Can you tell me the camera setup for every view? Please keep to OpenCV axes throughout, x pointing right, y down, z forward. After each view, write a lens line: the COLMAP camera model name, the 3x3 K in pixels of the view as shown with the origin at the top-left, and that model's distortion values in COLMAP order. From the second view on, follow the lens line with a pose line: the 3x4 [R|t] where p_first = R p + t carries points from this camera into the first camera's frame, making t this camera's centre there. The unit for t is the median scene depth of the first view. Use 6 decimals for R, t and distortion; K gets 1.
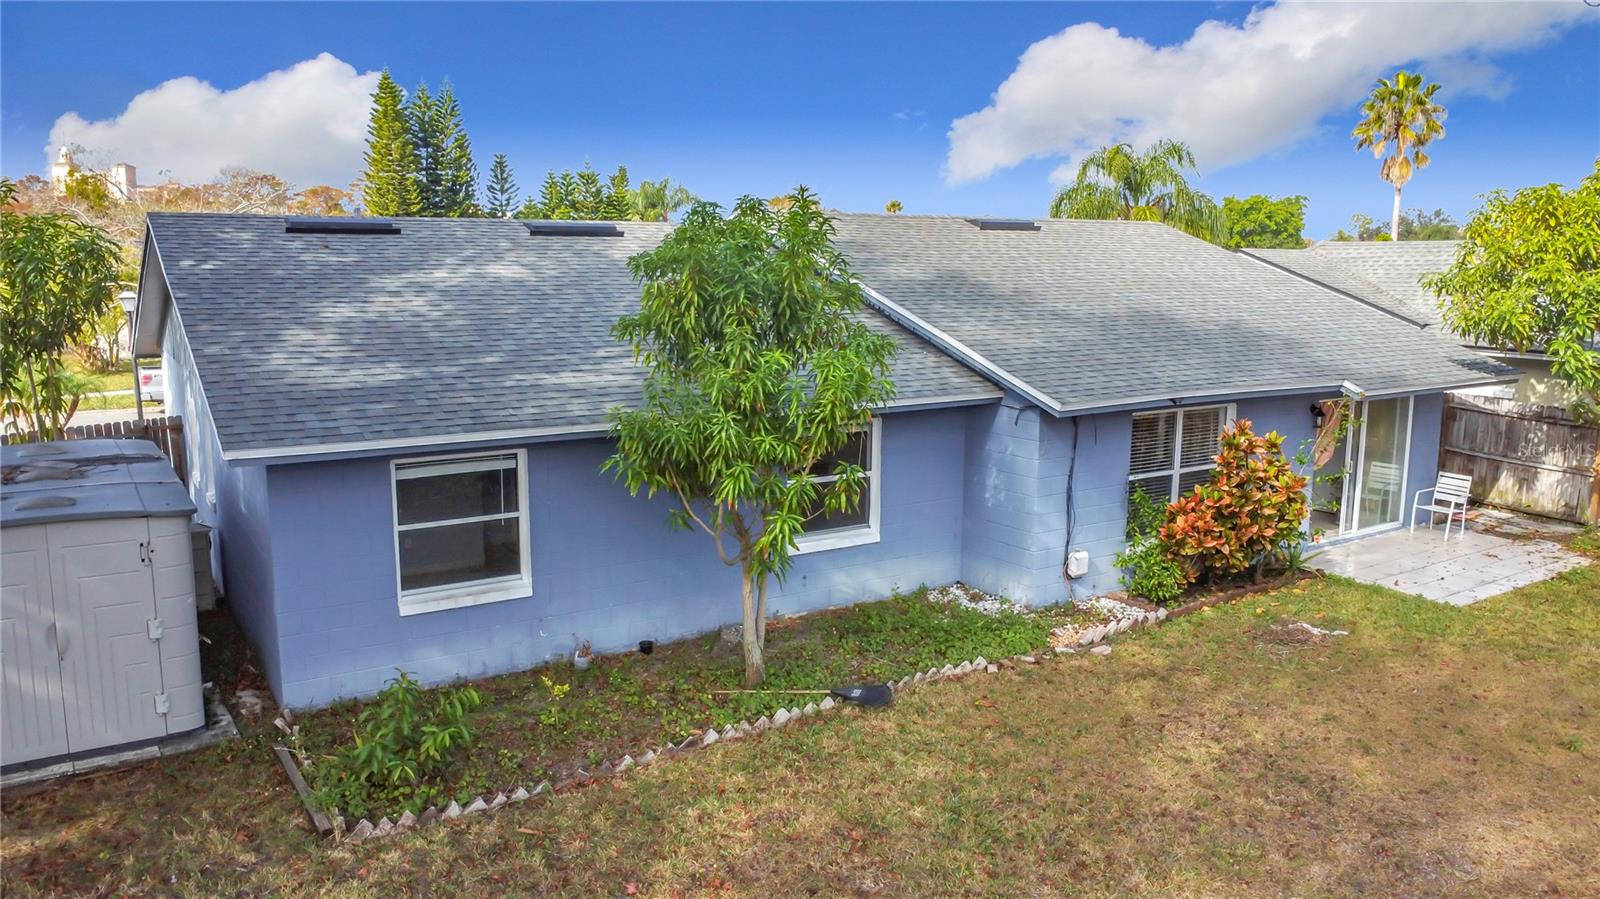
lens RADIAL K [[1159.4, 0, 794.1], [0, 1159.4, 458.7], [0, 0, 1]] dist [-0.027437, -0.006786]
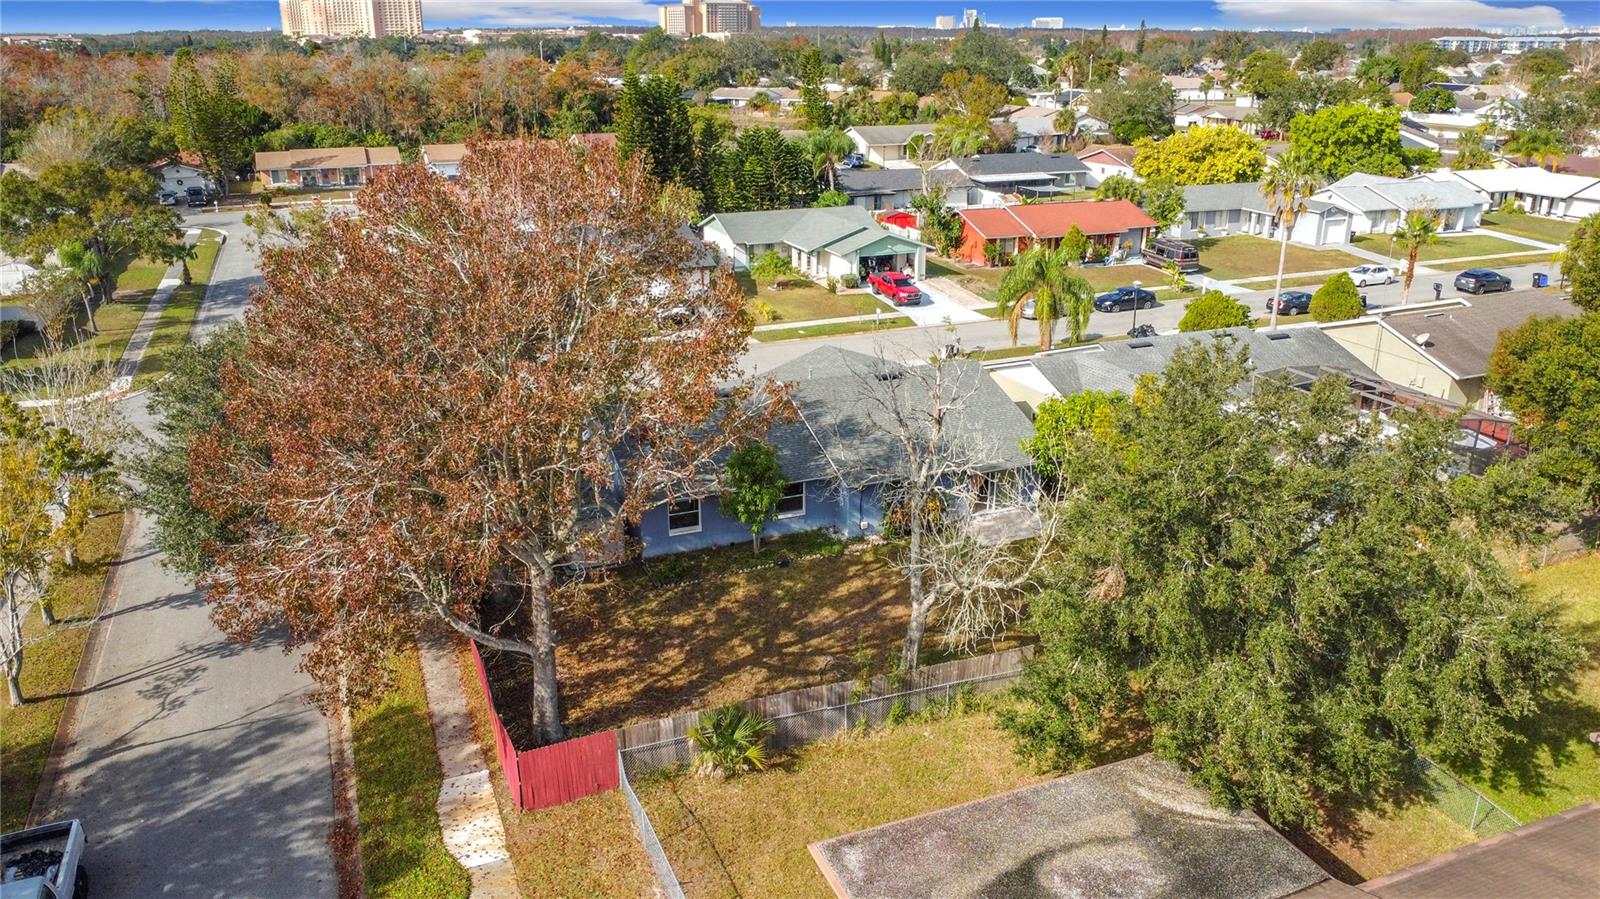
lens RADIAL K [[1159.4, 0, 794.1], [0, 1159.4, 458.7], [0, 0, 1]] dist [-0.027437, -0.006786]
pose [[0.983304, 0.062137, -0.171034, 0.624668], [-0.029674, 0.982066, 0.186189, -0.732117], [0.179536, -0.178006, 0.967513, -2.286762]]
